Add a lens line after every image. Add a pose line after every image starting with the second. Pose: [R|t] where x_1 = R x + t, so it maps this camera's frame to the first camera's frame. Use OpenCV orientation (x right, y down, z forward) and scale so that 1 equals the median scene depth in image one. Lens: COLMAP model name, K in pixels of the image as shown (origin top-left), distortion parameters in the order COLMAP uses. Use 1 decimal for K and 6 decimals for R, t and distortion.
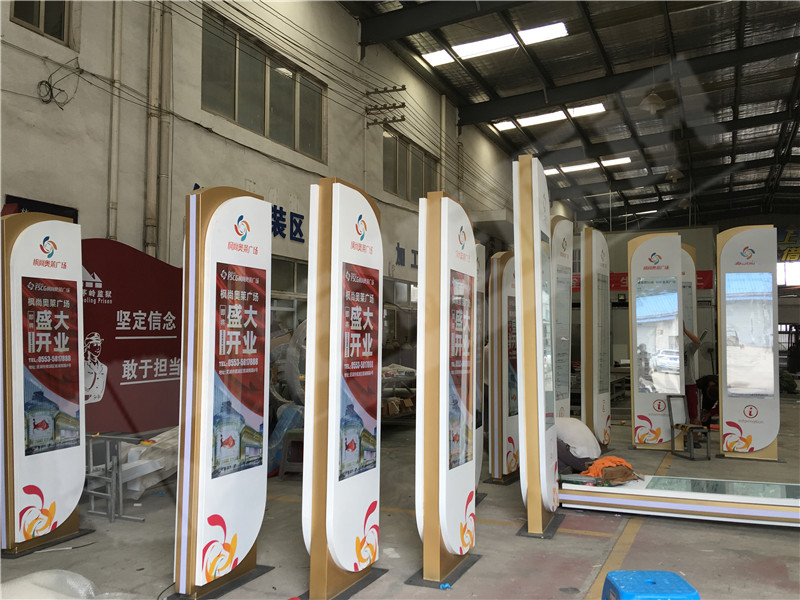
lens RADIAL K [[743.0, 0, 400.0], [0, 743.0, 300.0], [0, 0, 1]] dist [0.128122, -0.191207]
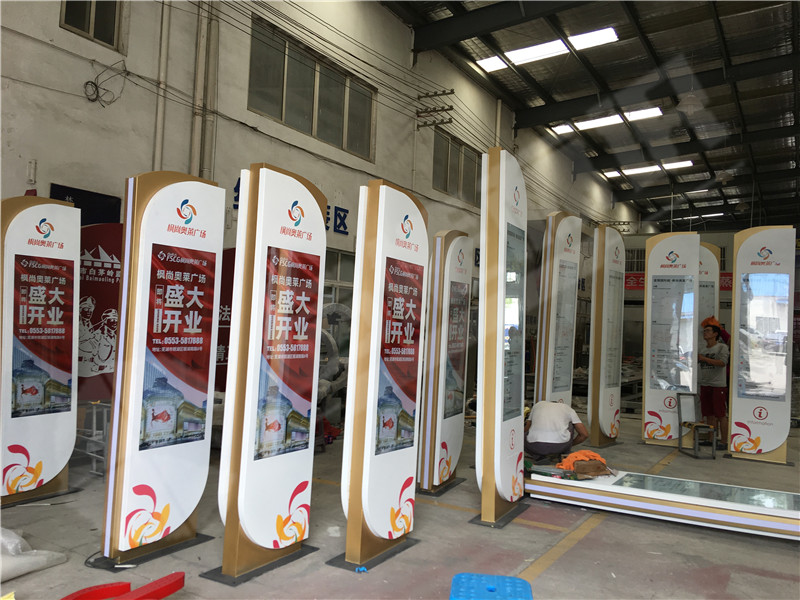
lens RADIAL K [[674.2, 0, 400.0], [0, 674.2, 300.0], [0, 0, 1]] dist [0.135206, -0.204083]
pose [[0.991670, 0.034028, -0.124227, 0.096151], [-0.032525, 0.999371, 0.014104, 0.001558], [0.124629, -0.009946, 0.992154, 0.044143]]
